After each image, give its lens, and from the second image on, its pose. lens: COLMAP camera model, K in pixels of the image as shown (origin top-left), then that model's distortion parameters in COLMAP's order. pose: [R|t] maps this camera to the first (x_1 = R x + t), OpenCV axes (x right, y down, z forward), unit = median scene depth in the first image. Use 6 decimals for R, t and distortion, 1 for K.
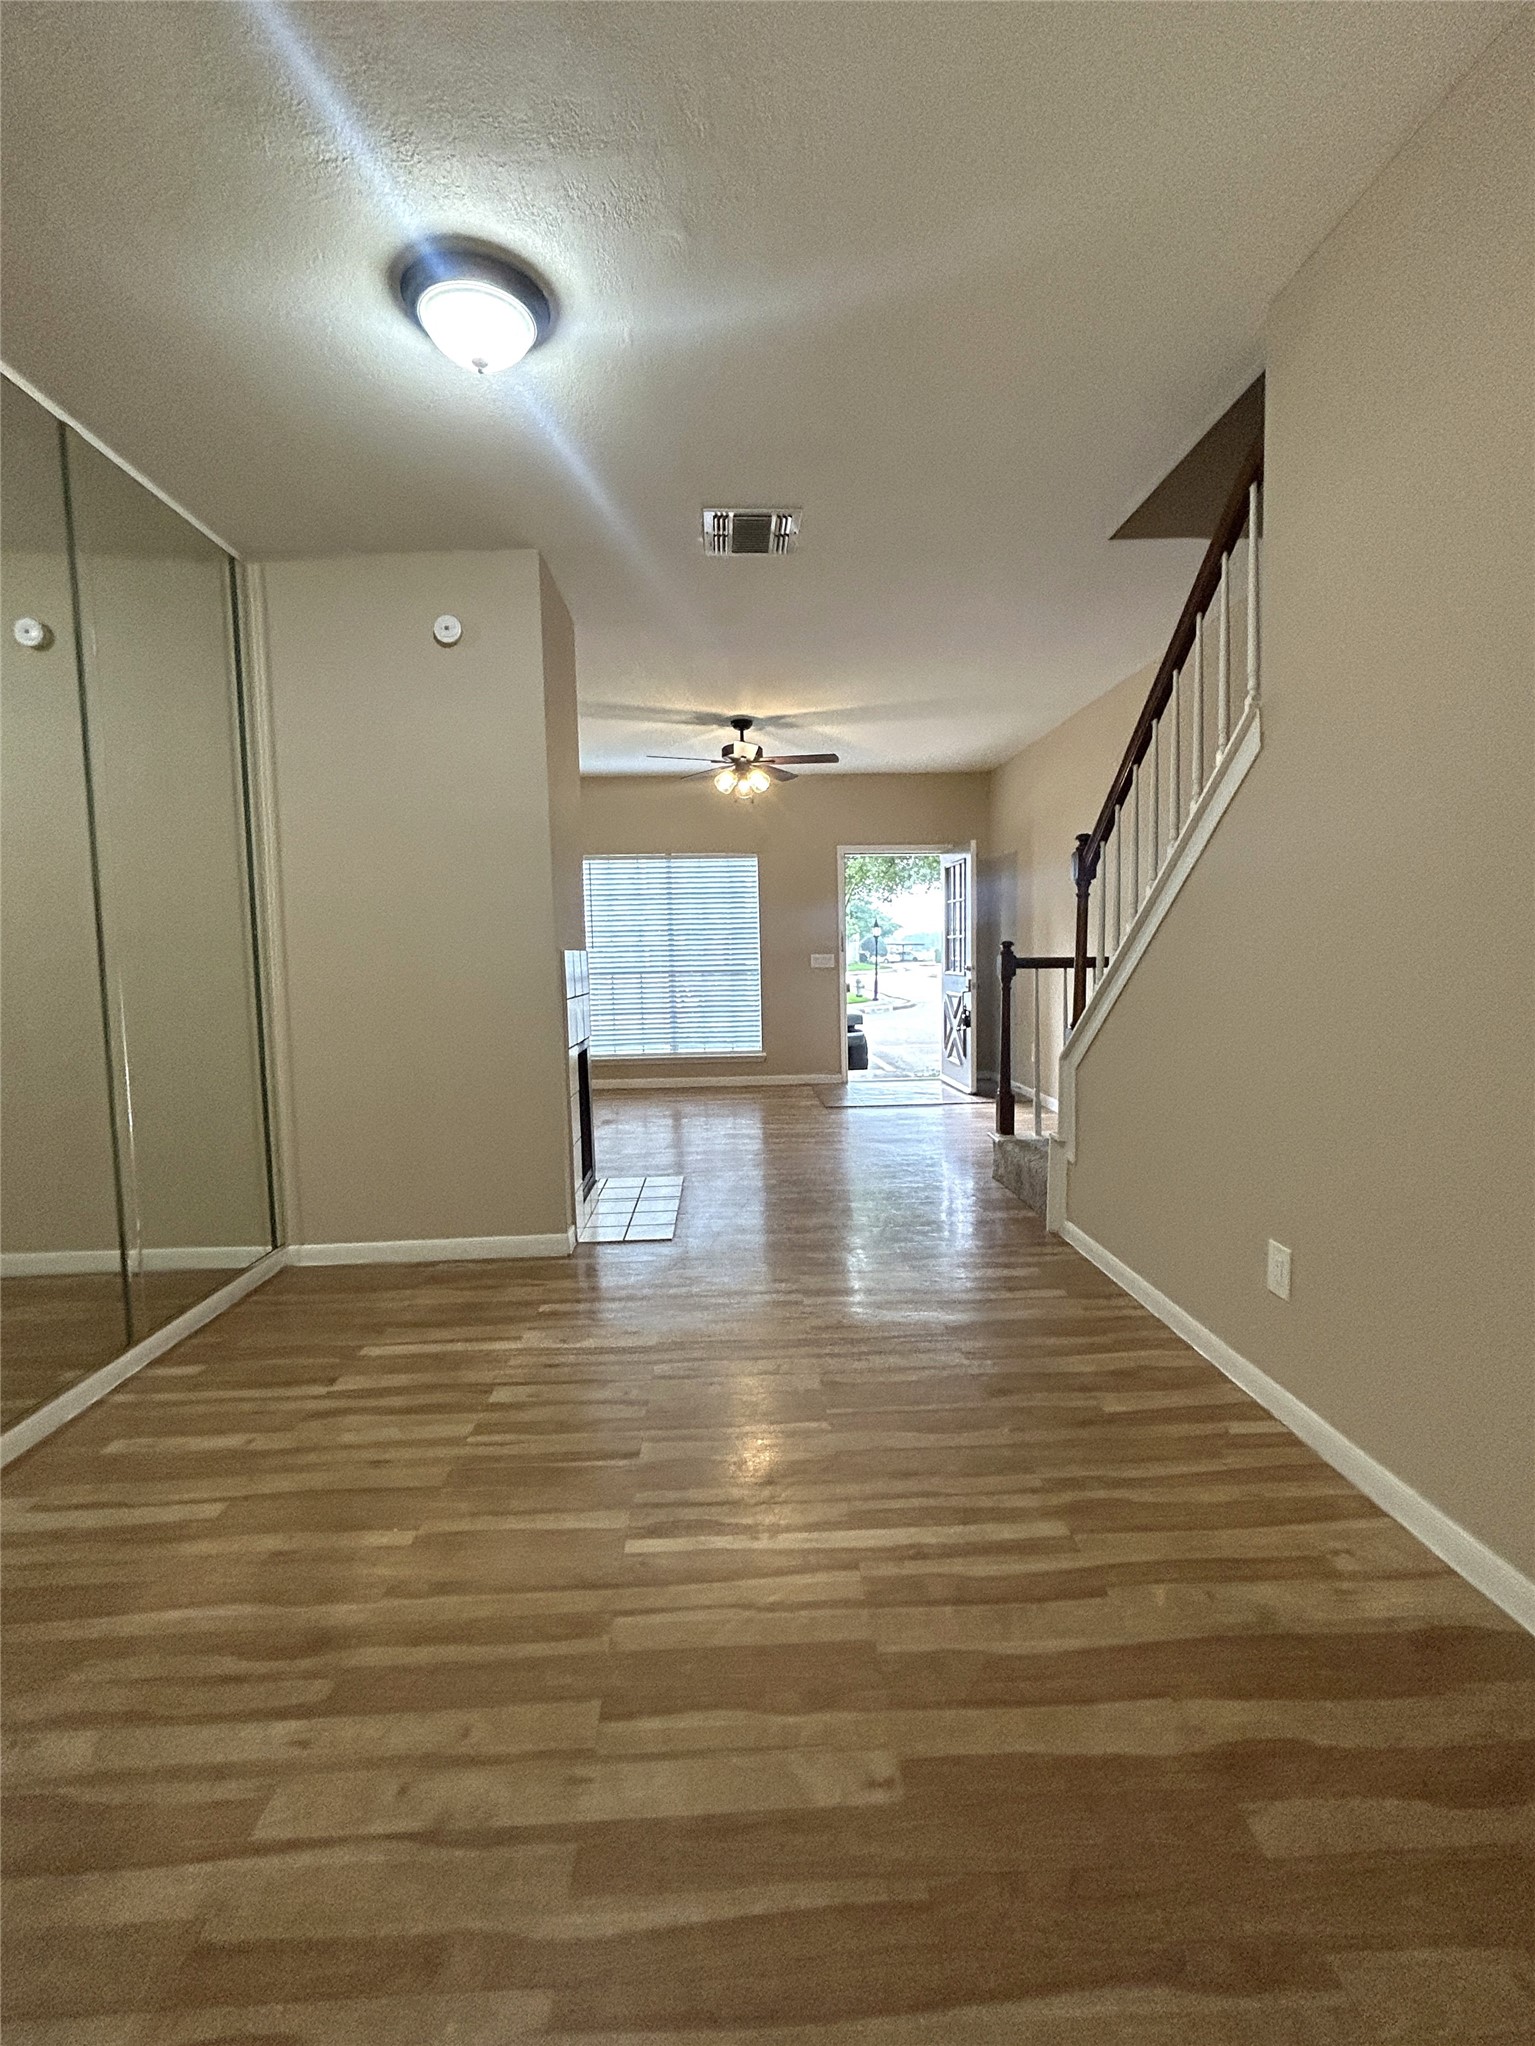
lens RADIAL K [[903.9, 0, 778.2], [0, 903.9, 1009.1], [0, 0, 1]] dist [-0.007899, 0.002618]
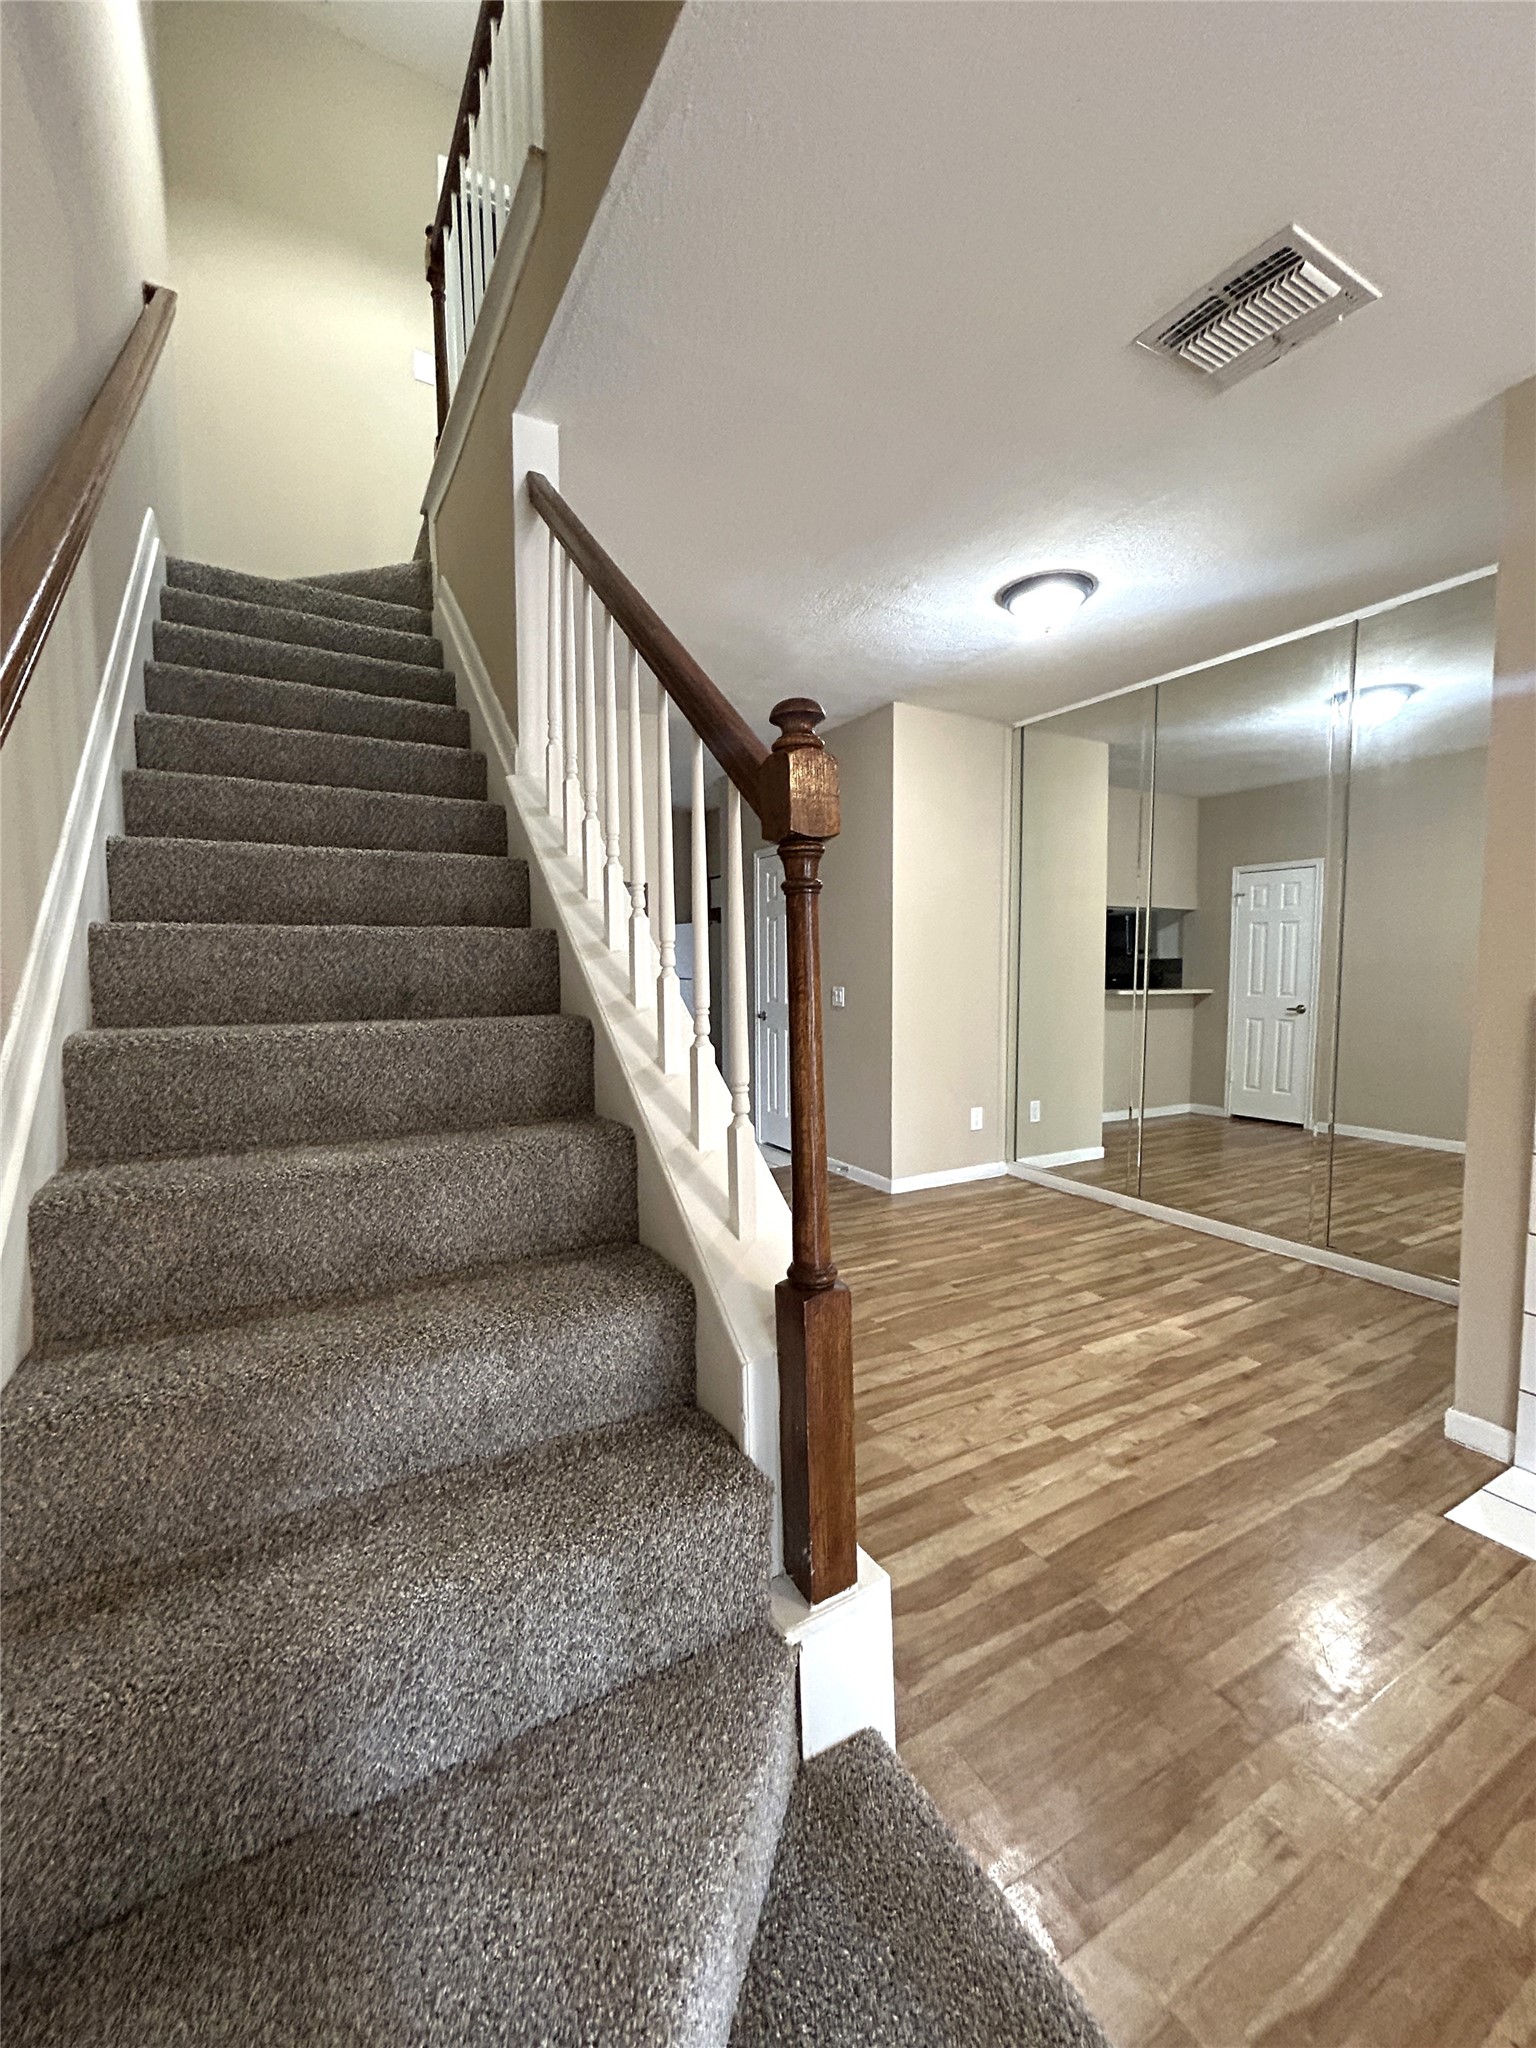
lens RADIAL K [[833.5, 0, 773.8], [0, 833.5, 1022.9], [0, 0, 1]] dist [-0.000963, 0.000261]
pose [[-0.888047, 0.056170, -0.456309, 0.786684], [-0.006294, 0.990930, 0.134229, -0.193668], [0.459710, 0.122074, -0.879639, 2.050338]]
